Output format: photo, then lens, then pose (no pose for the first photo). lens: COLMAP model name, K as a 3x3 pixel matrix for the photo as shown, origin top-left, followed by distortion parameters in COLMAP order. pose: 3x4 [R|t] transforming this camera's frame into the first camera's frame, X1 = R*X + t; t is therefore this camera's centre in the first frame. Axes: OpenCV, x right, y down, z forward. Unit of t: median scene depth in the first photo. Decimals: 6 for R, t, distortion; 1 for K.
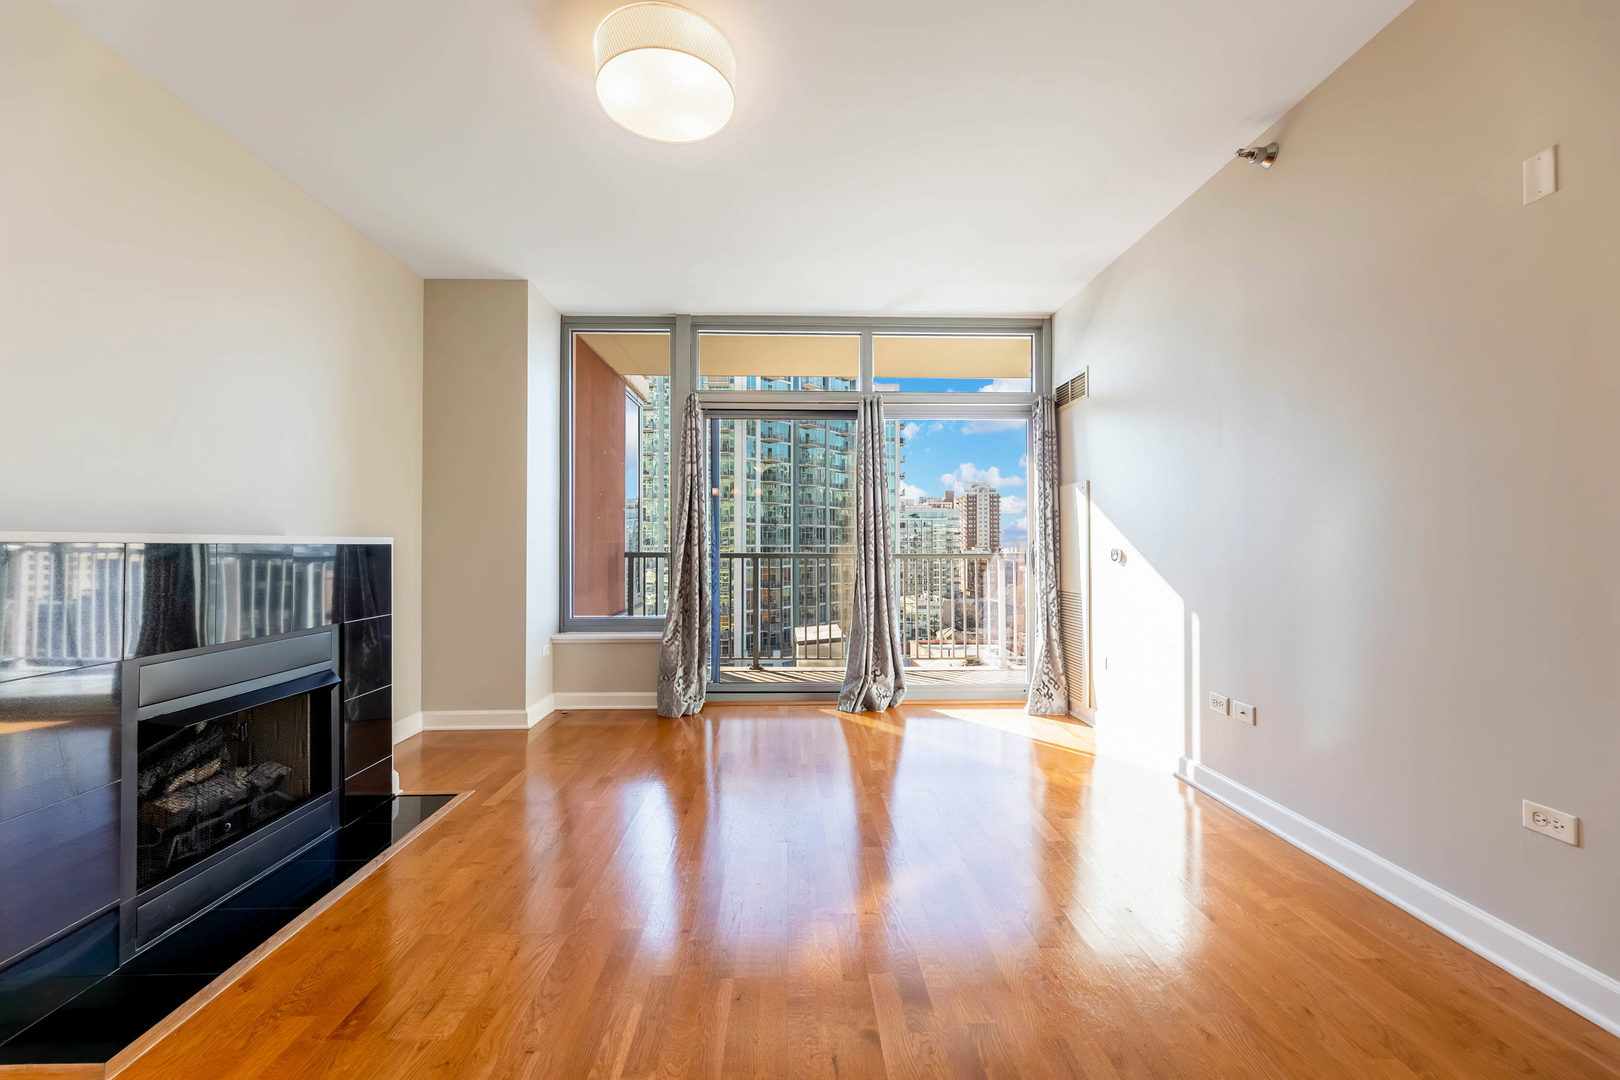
lens RADIAL K [[650.3, 0, 801.7], [0, 650.3, 539.7], [0, 0, 1]] dist [0.000204, -0.000531]
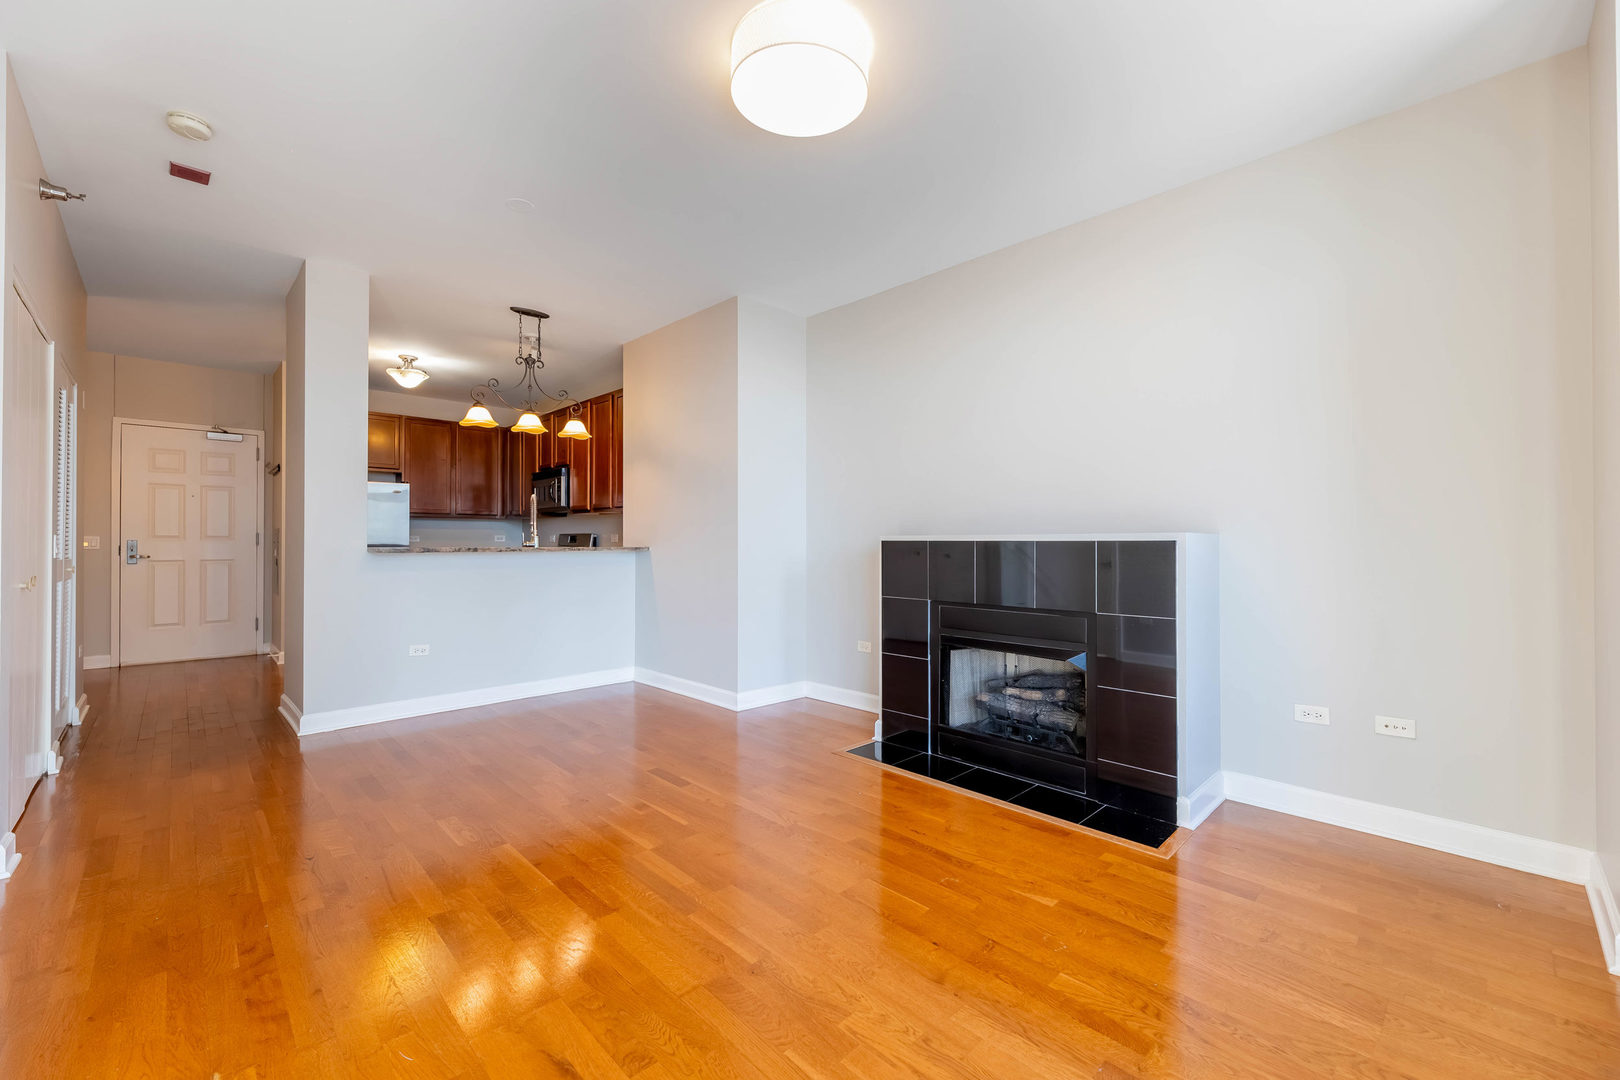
lens RADIAL K [[650.3, 0, 799.6], [0, 650.3, 537.0], [0, 0, 1]] dist [0.000204, -0.000531]
pose [[-0.735396, -0.006276, -0.677608, 0.232284], [0.004871, 0.999882, -0.014548, 0.007335], [0.677620, -0.013999, -0.735279, 0.854147]]
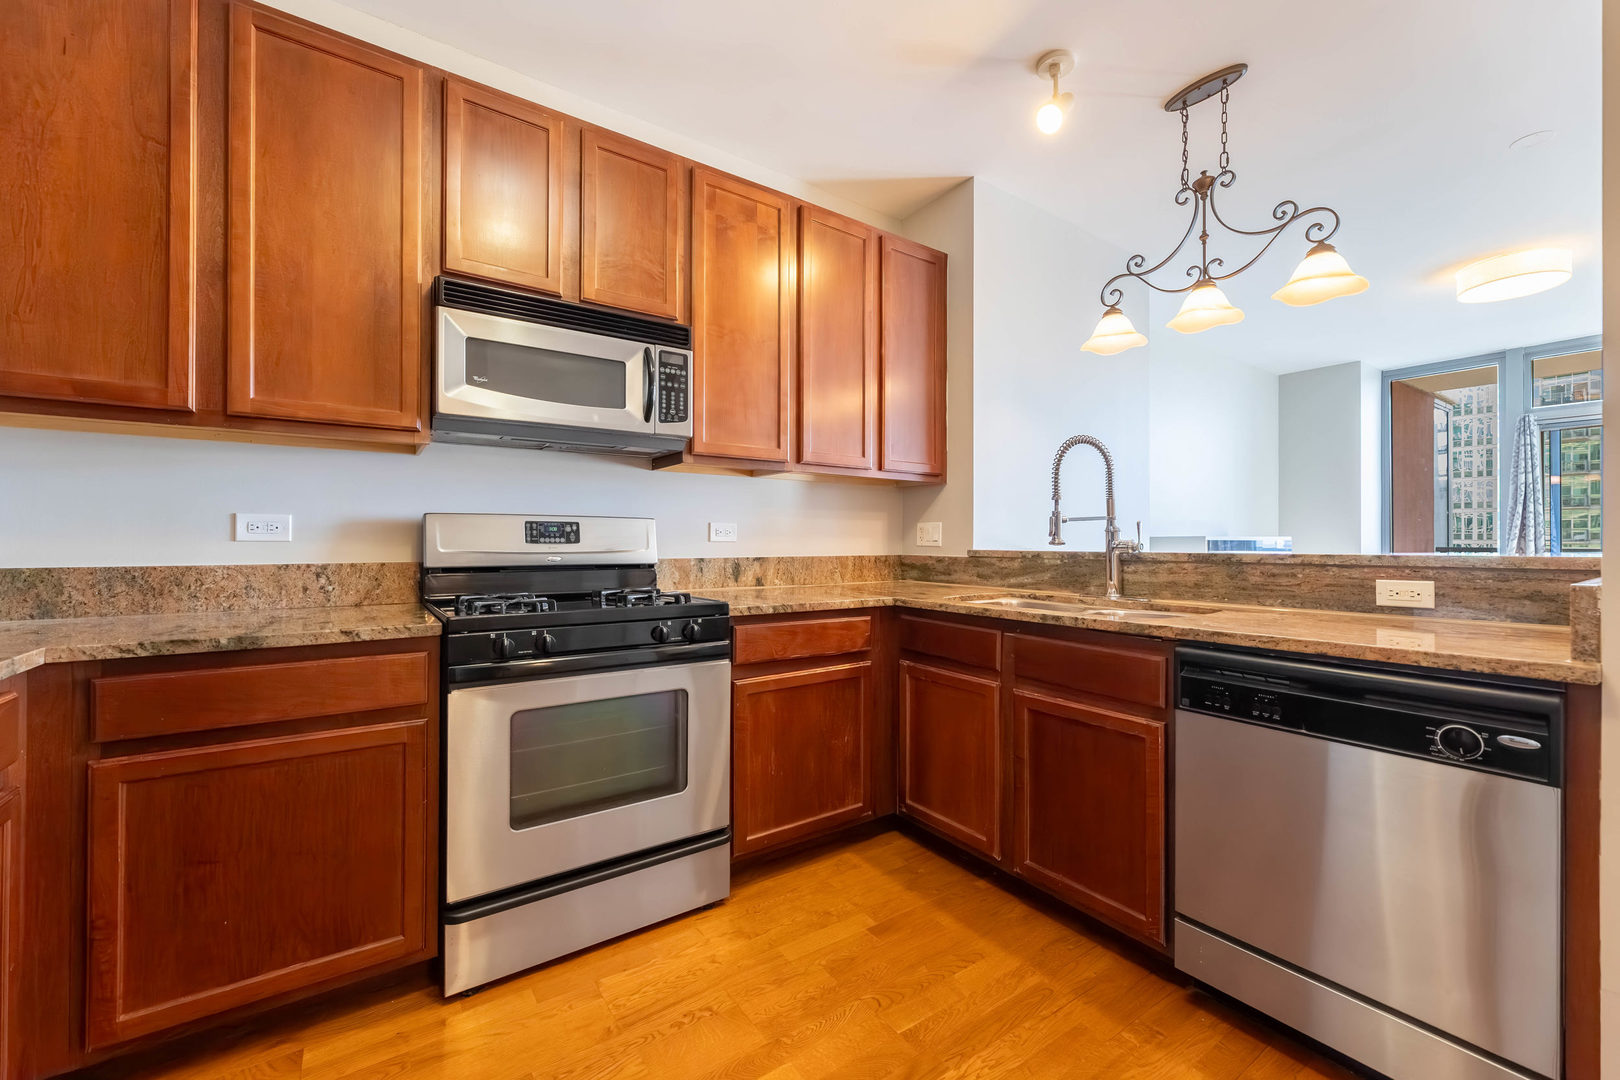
lens RADIAL K [[650.3, 0, 805.7], [0, 650.3, 539.9], [0, 0, 1]] dist [0.000204, -0.000531]
pose [[0.549438, -0.002373, -0.835531, 0.105248], [0.007688, 0.999968, 0.002215, -0.006166], [0.835499, -0.007641, 0.549439, -0.788046]]
